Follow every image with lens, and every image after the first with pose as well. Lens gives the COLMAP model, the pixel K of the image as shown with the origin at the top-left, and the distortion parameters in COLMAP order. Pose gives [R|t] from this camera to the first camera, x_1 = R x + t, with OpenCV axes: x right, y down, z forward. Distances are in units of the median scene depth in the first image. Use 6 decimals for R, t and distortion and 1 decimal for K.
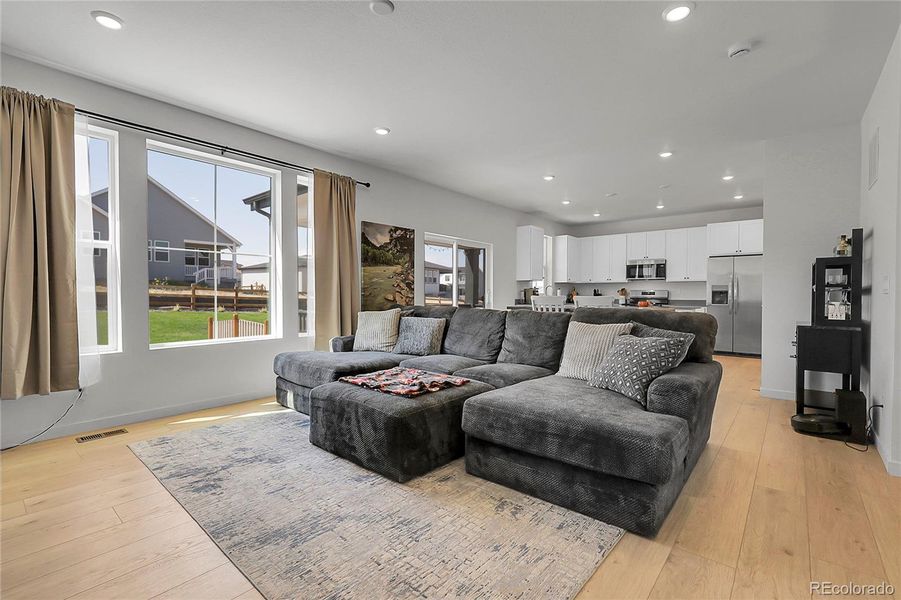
lens RADIAL K [[403.7, 0, 449.0], [0, 403.7, 301.6], [0, 0, 1]] dist [-0.000306, -0.000271]
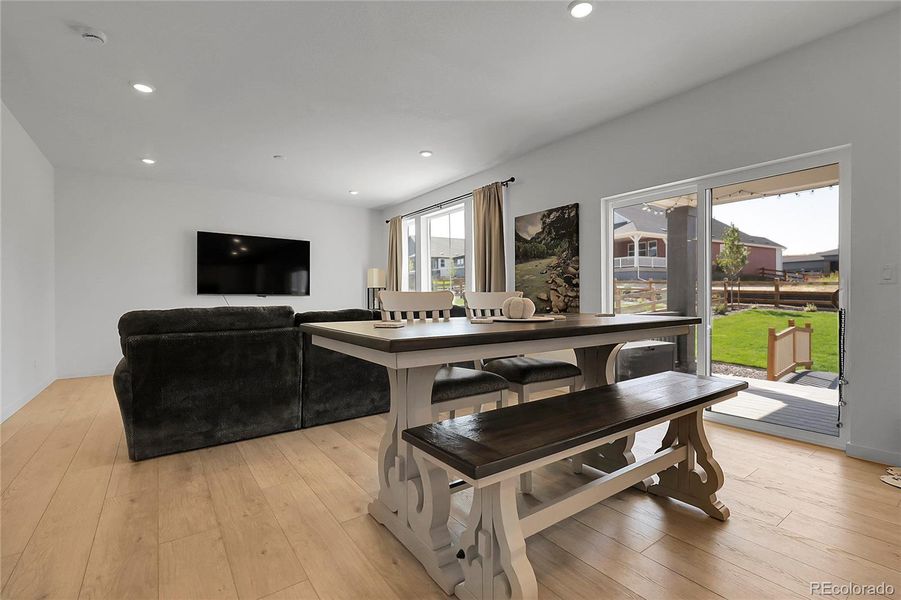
lens RADIAL K [[403.7, 0, 449.0], [0, 403.7, 301.6], [0, 0, 1]] dist [-0.000306, -0.000271]
pose [[-0.239527, 0.018152, -0.970720, 0.702046], [-0.005996, 0.999778, 0.020175, -0.014906], [0.970871, 0.010652, -0.239365, 0.986001]]
